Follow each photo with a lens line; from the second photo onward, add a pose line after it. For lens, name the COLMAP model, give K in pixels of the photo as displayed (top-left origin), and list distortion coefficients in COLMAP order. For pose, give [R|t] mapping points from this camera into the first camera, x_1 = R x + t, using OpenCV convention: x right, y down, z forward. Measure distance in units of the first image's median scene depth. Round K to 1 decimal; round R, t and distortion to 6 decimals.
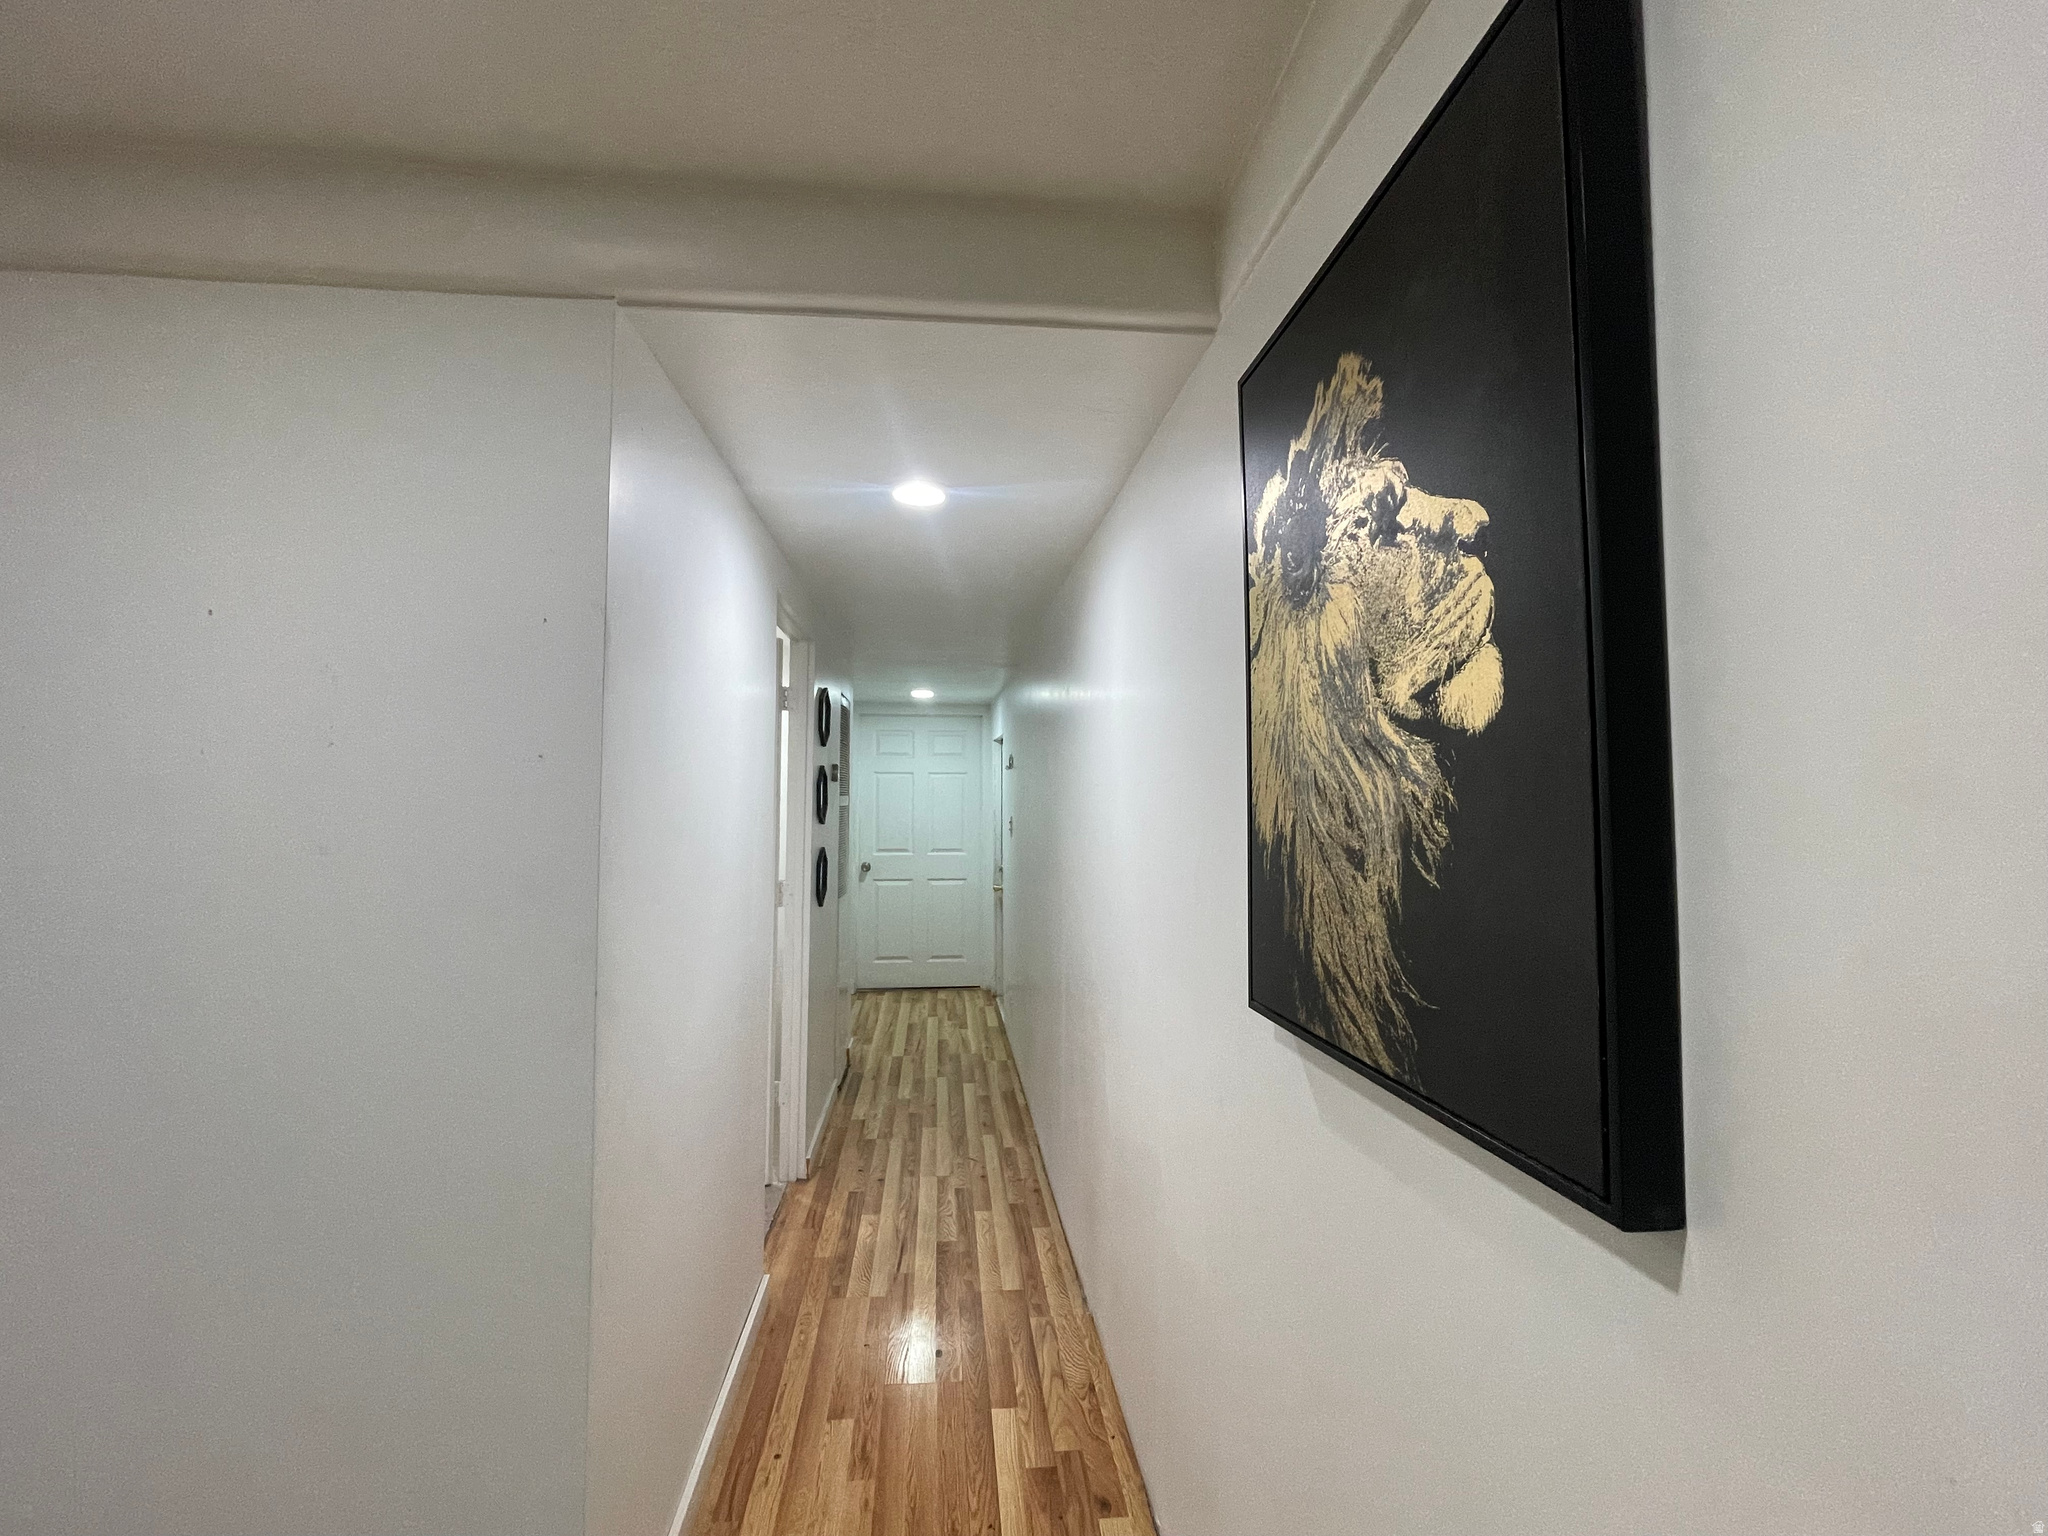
lens RADIAL K [[893.9, 0, 1023.3], [0, 893.9, 767.2], [0, 0, 1]] dist [-0.000011, -0.000005]
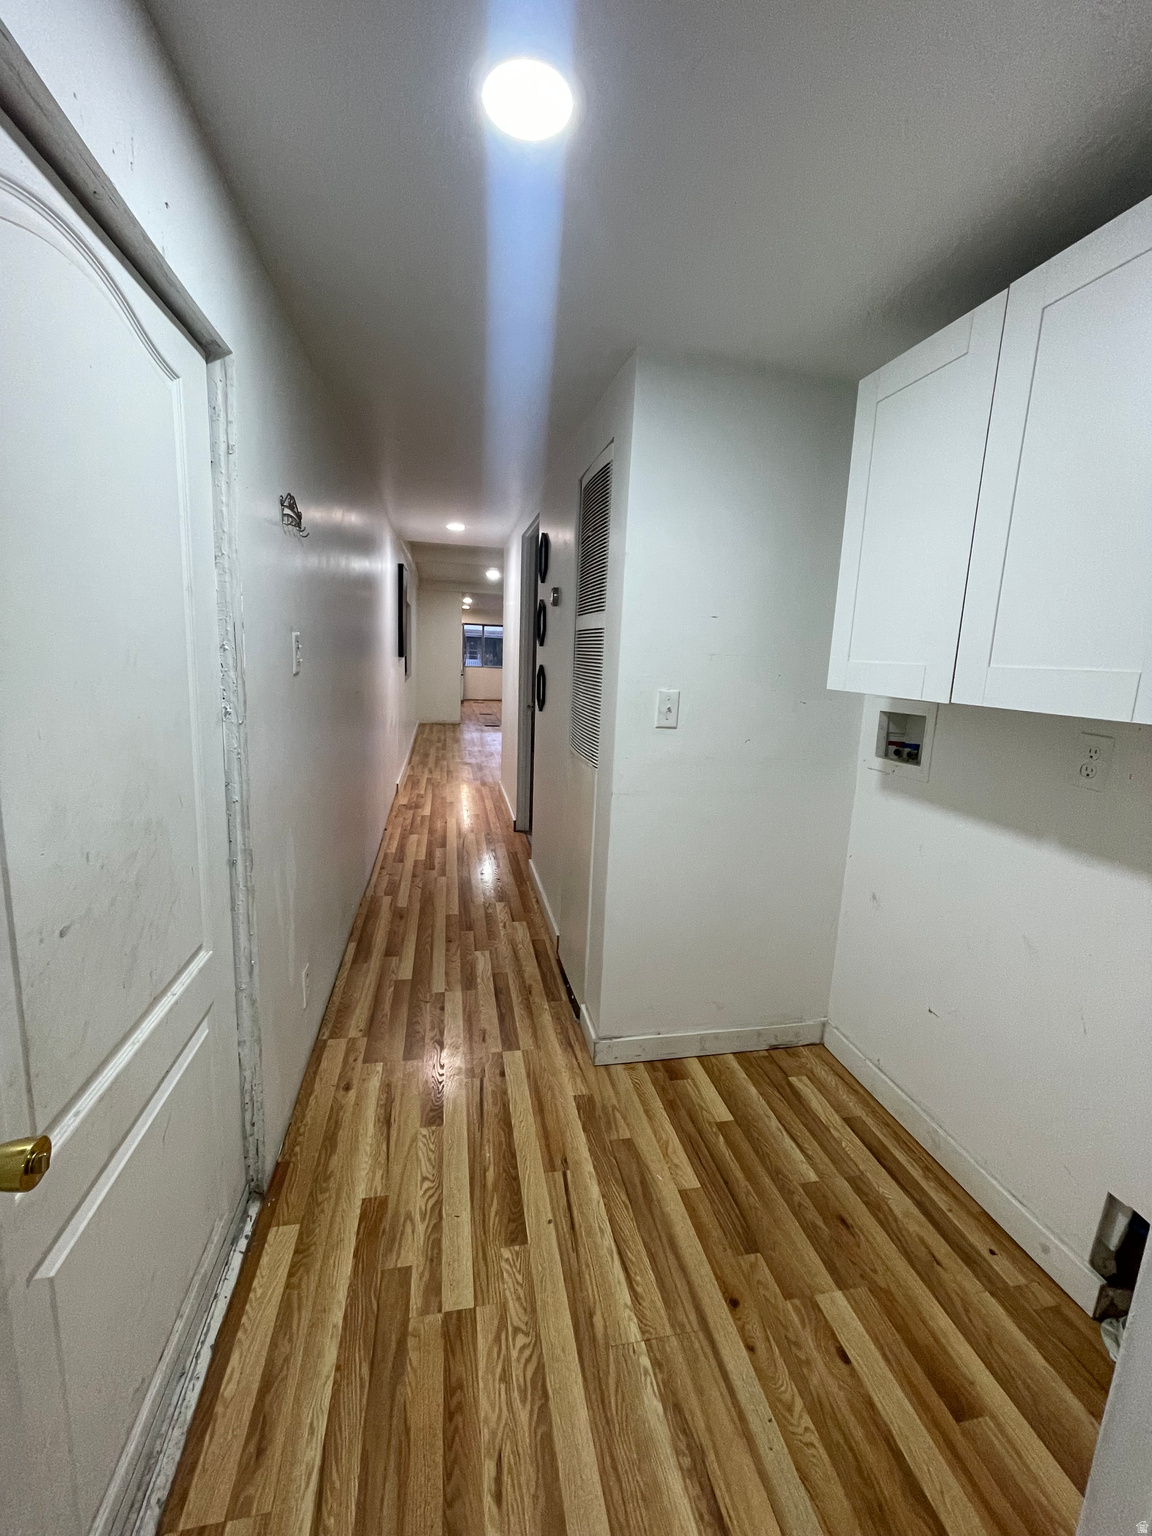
lens RADIAL K [[623.1, 0, 577.7], [0, 623.1, 766.1], [0, 0, 1]] dist [0.001139, 0.000006]
pose [[-0.993067, -0.031534, -0.113243, -0.172755], [-0.048677, 0.987186, 0.151968, 0.092110], [0.107000, 0.156426, -0.981877, 1.820397]]
